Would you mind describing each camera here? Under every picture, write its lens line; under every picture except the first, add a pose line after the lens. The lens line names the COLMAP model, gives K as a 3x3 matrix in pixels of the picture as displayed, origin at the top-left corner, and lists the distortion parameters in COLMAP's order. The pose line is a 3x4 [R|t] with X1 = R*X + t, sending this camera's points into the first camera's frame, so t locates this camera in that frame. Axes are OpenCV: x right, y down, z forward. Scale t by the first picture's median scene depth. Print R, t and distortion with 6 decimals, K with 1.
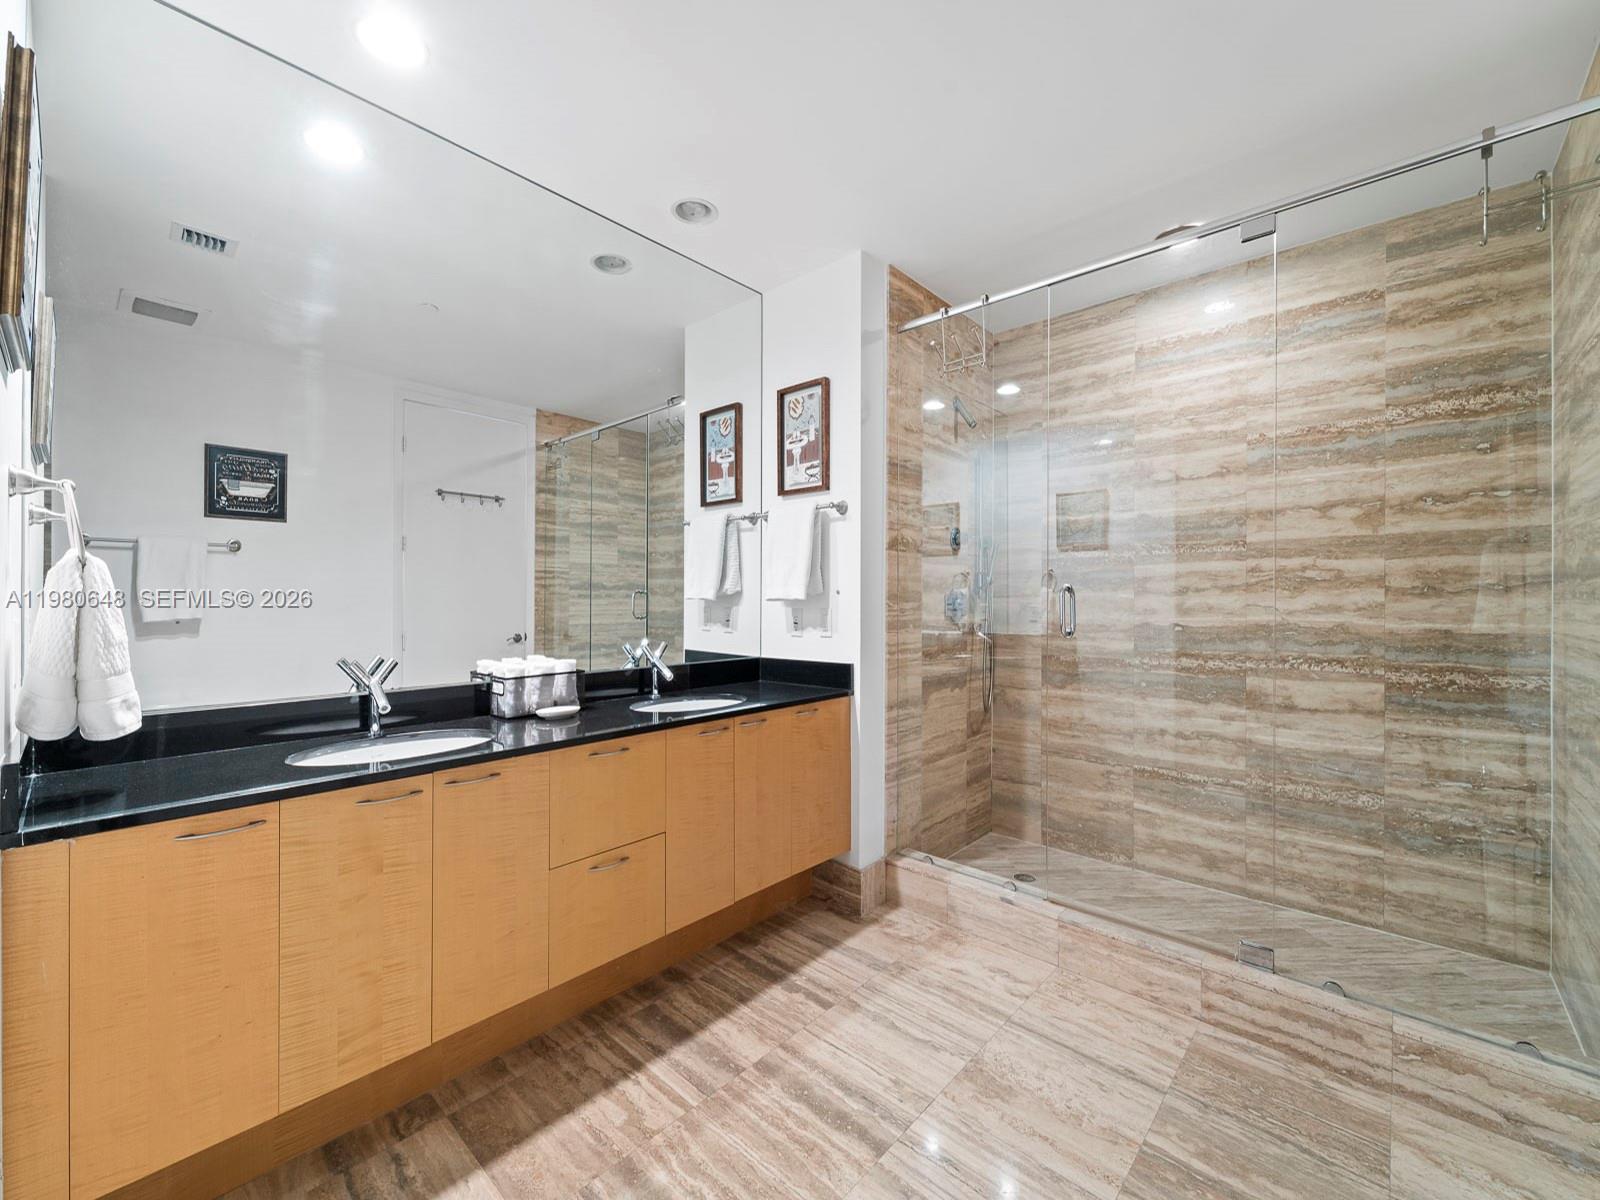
lens RADIAL K [[650.6, 0, 792.2], [0, 650.6, 598.1], [0, 0, 1]] dist [0.002107, -0.000142]
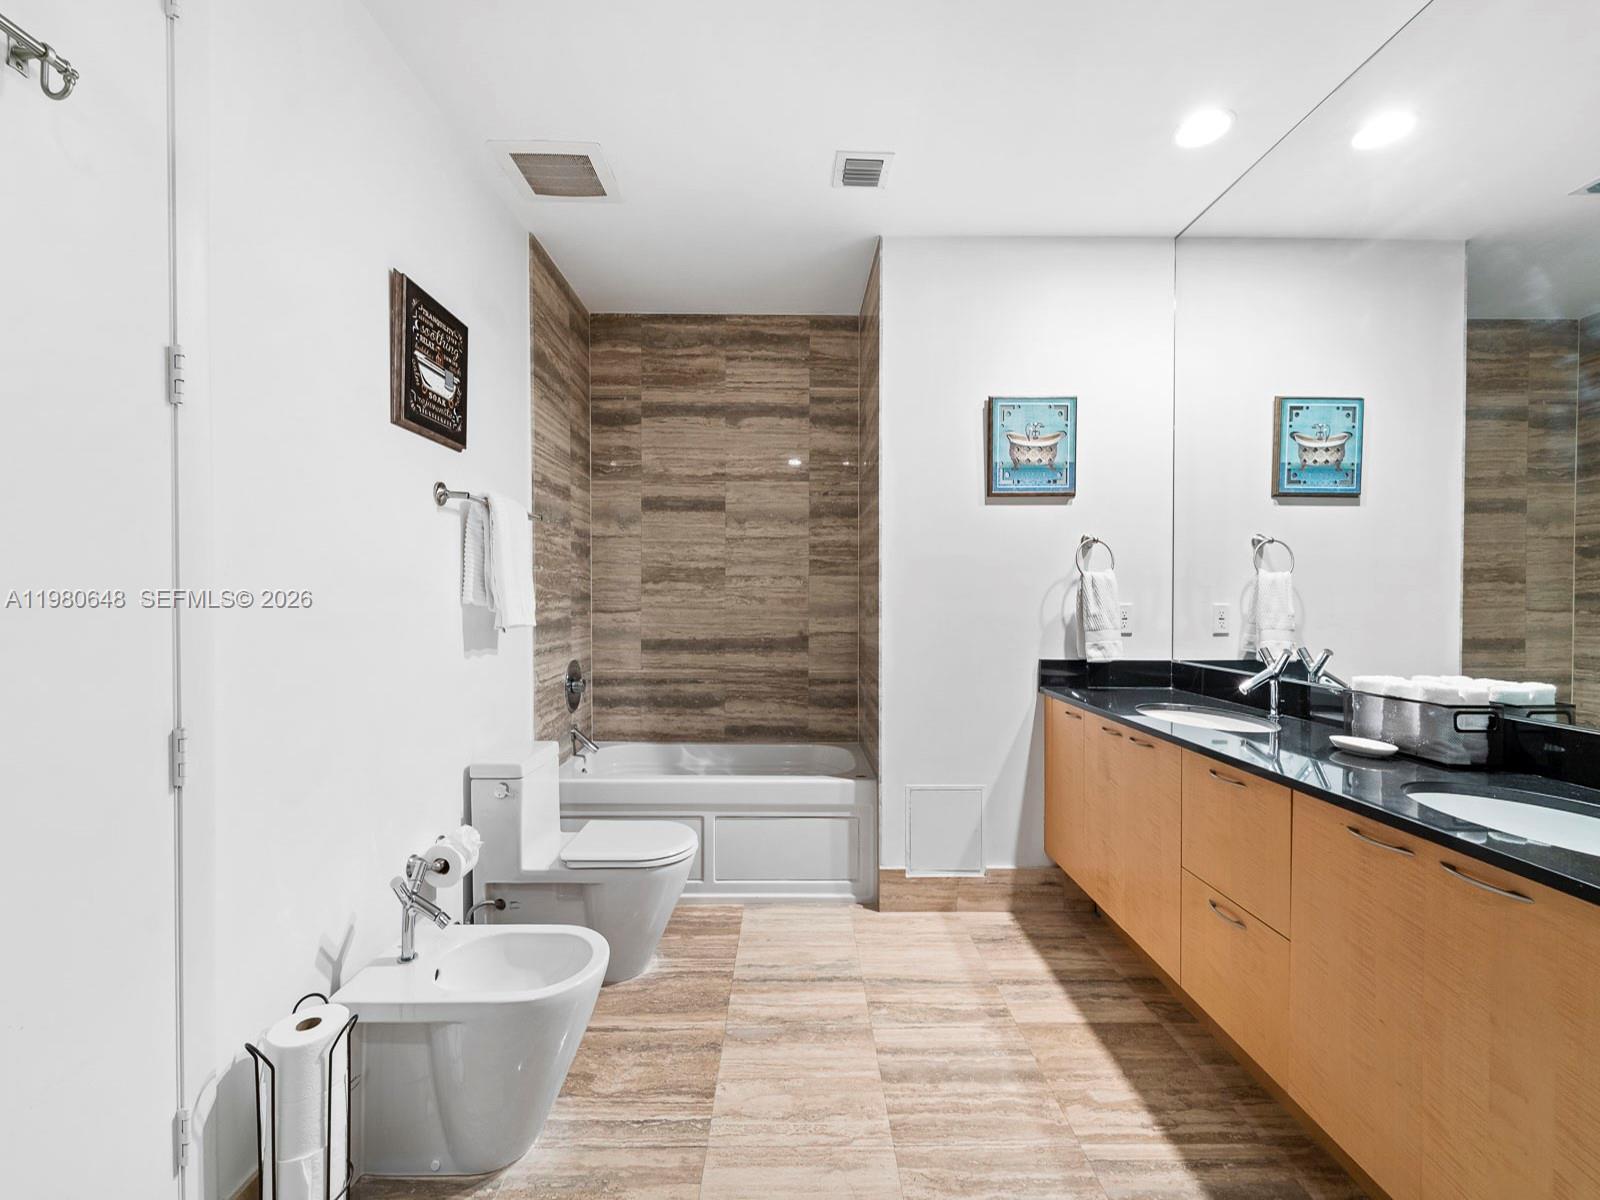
lens RADIAL K [[650.6, 0, 799.2], [0, 650.6, 600.7], [0, 0, 1]] dist [0.002107, -0.000142]
pose [[-0.723412, 0.000577, -0.690416, 0.770844], [-0.003242, 0.999986, 0.004232, 0.015609], [0.690409, 0.005300, -0.723400, 1.394070]]
